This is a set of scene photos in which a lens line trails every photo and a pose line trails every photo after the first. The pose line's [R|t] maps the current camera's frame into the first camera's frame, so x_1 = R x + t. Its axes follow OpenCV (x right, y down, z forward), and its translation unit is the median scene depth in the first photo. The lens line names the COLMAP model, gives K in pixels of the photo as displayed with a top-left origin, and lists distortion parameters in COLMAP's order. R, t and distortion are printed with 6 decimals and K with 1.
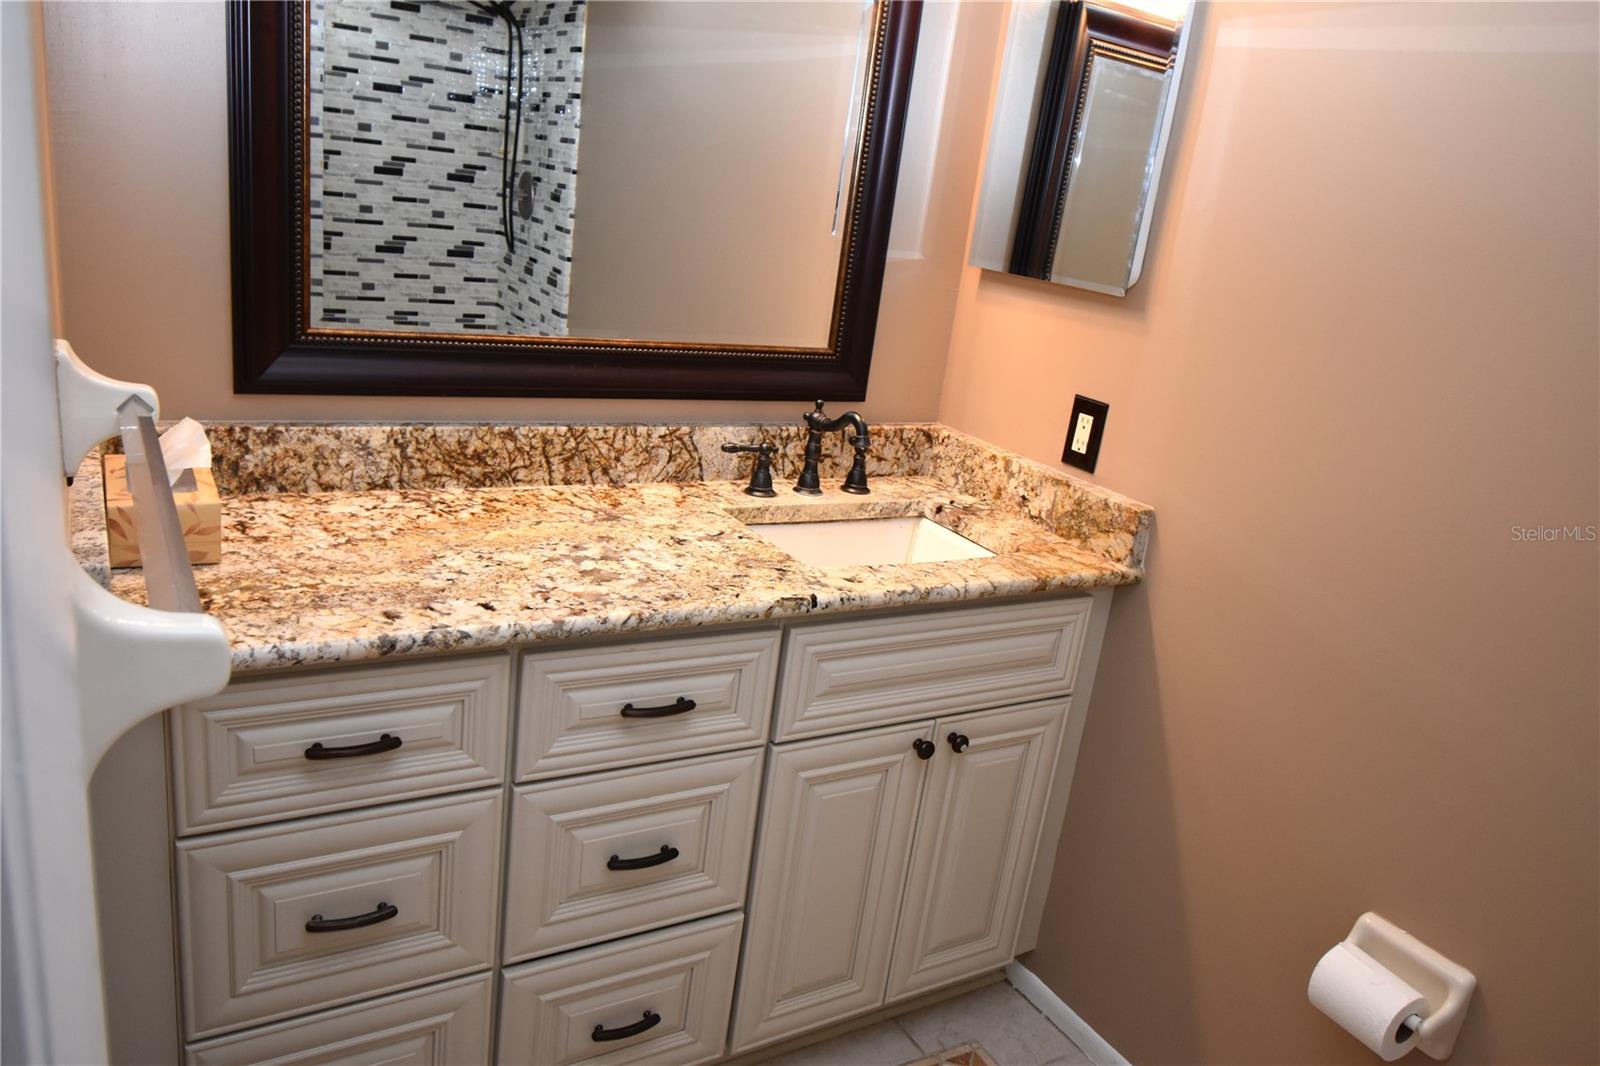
lens RADIAL K [[1147.5, 0, 801.1], [0, 1147.5, 537.6], [0, 0, 1]] dist [0.008124, -0.026115]
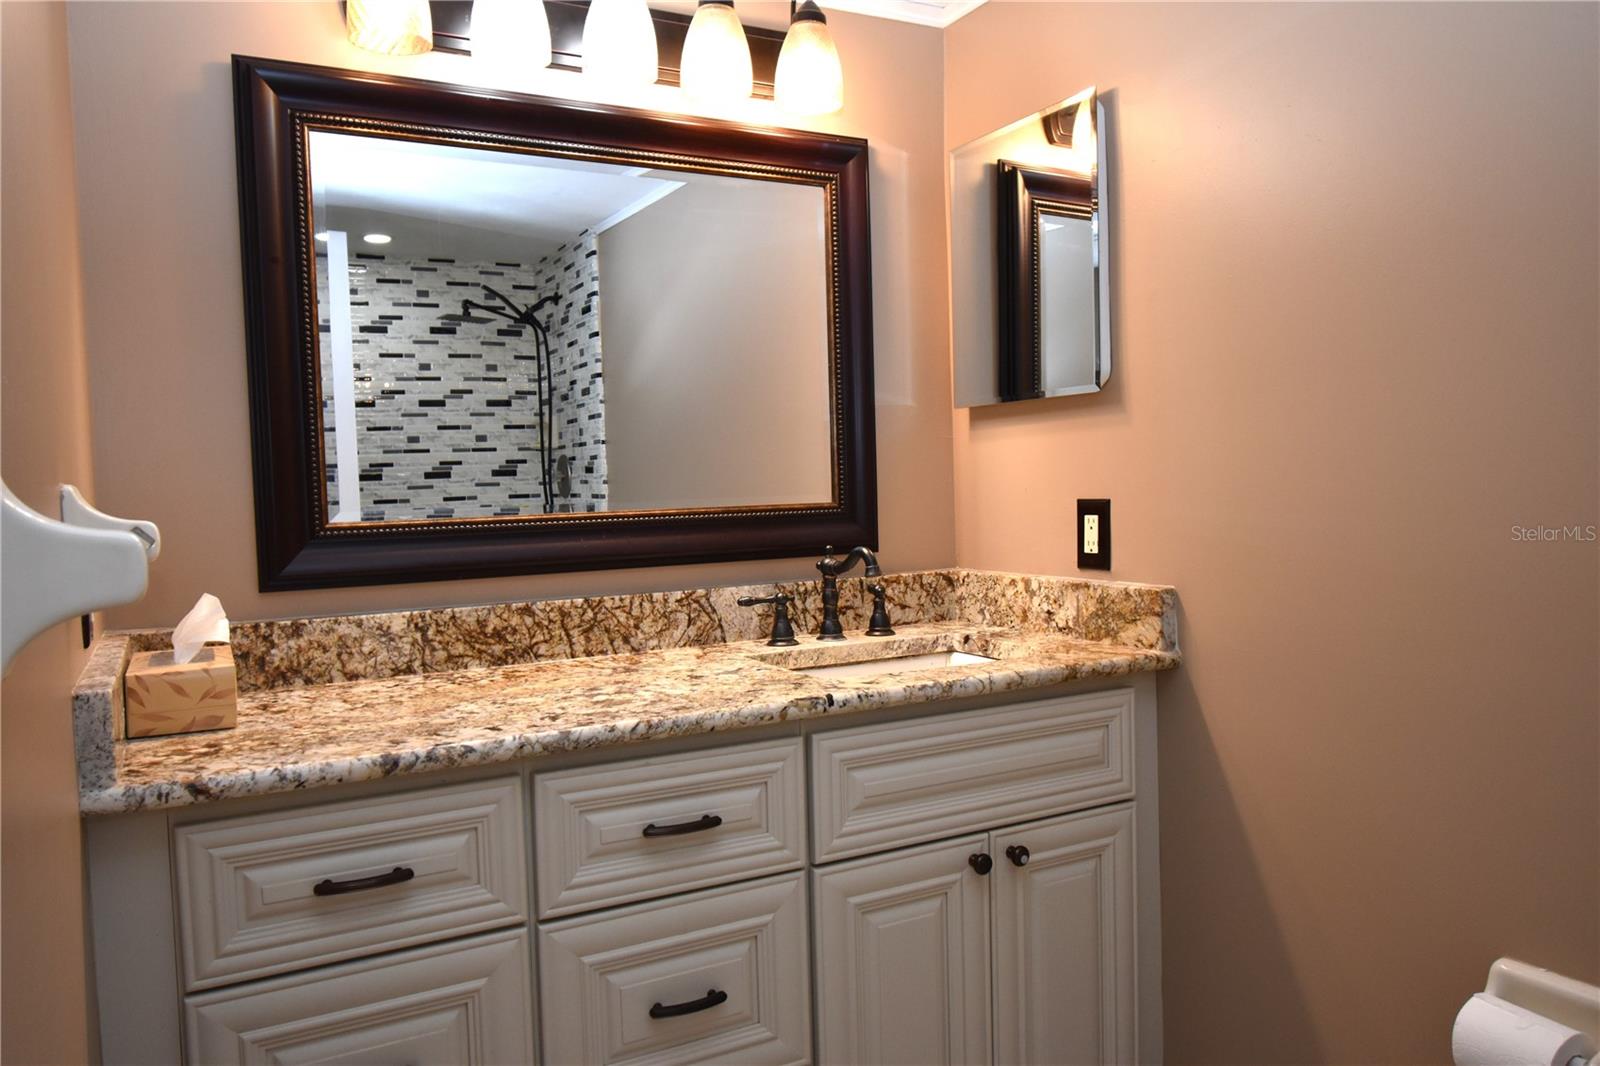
lens RADIAL K [[1147.5, 0, 801.1], [0, 1147.5, 537.6], [0, 0, 1]] dist [0.008124, -0.026115]
pose [[0.986788, -0.154405, -0.049085, 0.046252], [0.136434, 0.955307, -0.262247, 0.145519], [0.087383, 0.252085, 0.963752, 0.016986]]
